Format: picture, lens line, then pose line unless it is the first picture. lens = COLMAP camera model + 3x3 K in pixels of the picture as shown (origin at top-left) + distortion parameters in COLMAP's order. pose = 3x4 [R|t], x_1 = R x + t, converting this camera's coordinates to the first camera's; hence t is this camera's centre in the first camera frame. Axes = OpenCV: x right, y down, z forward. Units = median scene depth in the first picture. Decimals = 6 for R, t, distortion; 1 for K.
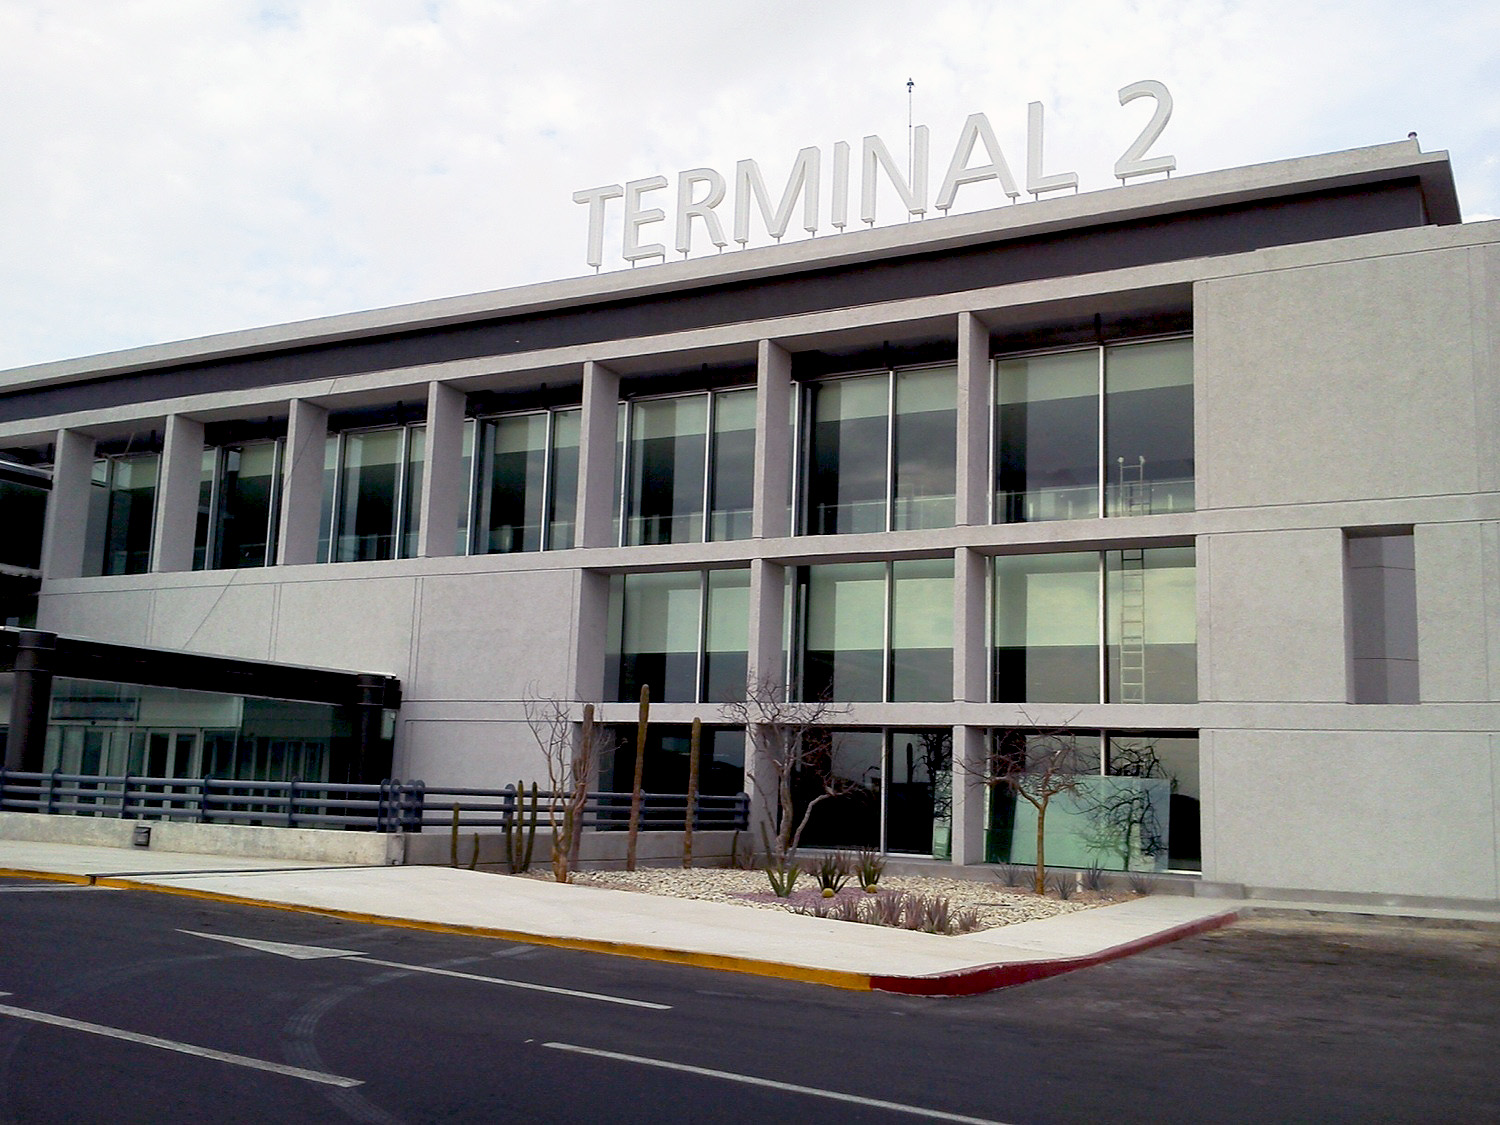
lens RADIAL K [[1461.8, 0, 755.2], [0, 1461.8, 540.1], [0, 0, 1]] dist [0.066290, -0.198476]
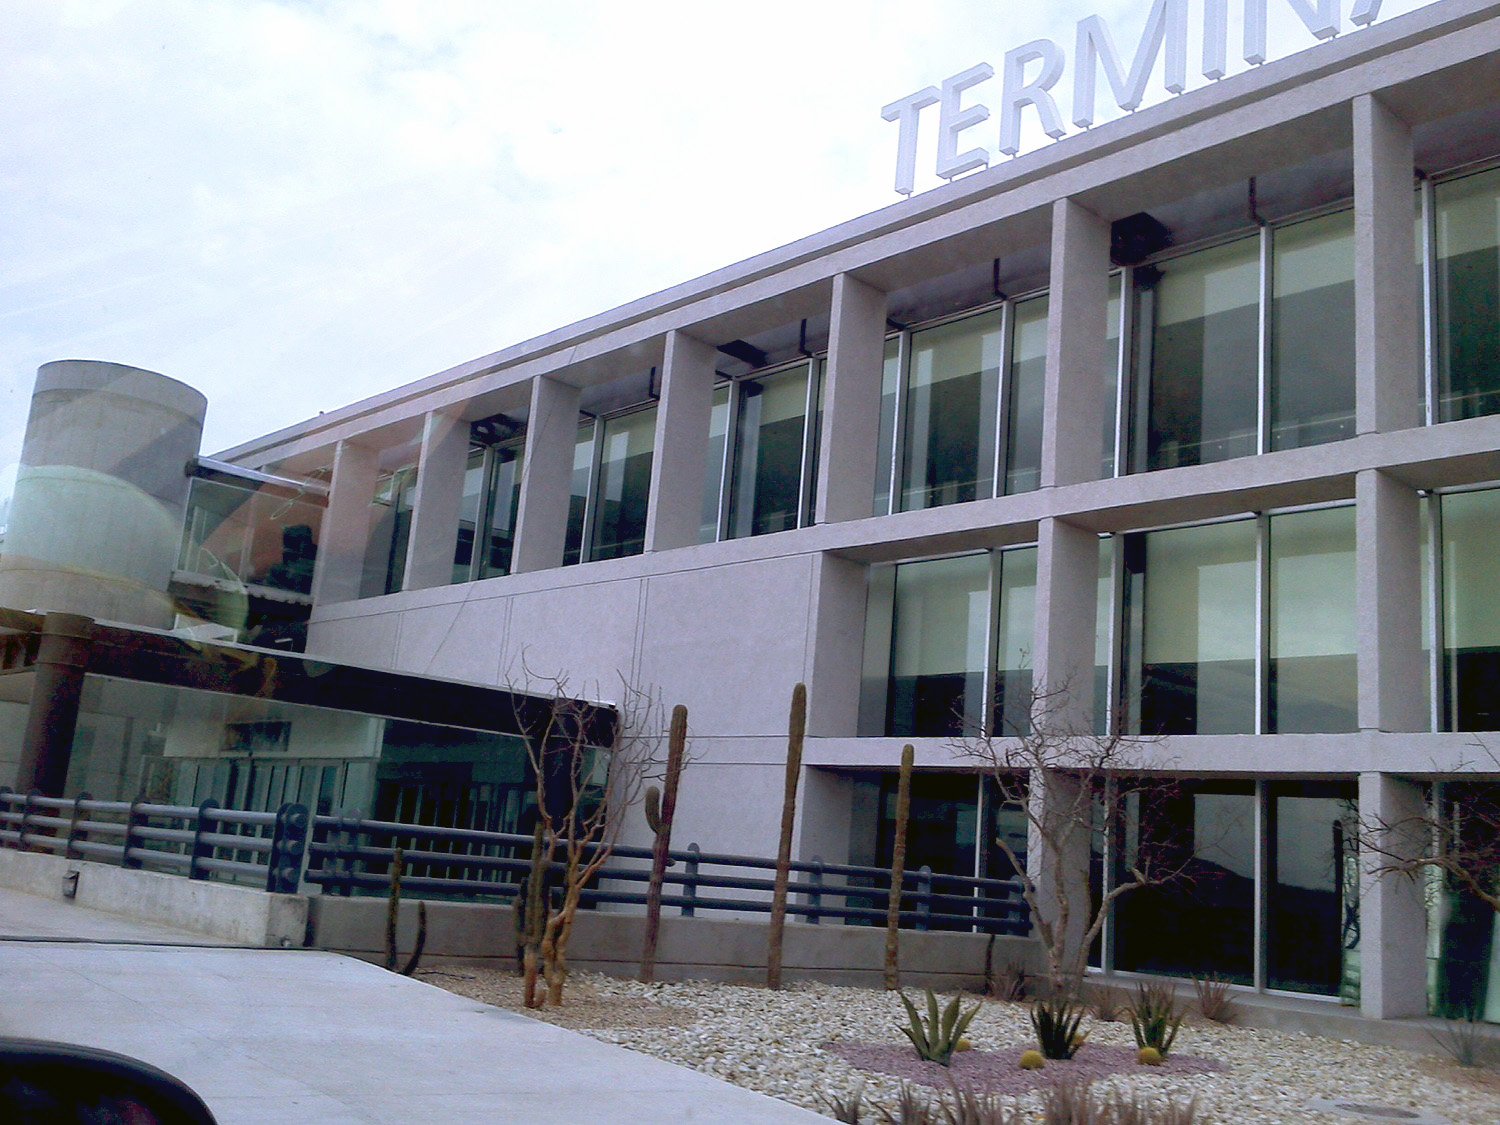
lens RADIAL K [[1461.8, 0, 755.2], [0, 1461.8, 540.1], [0, 0, 1]] dist [0.066290, -0.198476]
pose [[0.939002, -0.029956, -0.342605, 0.097350], [0.006963, 0.997651, -0.068146, 0.062705], [0.343841, 0.061604, 0.937005, 0.316998]]
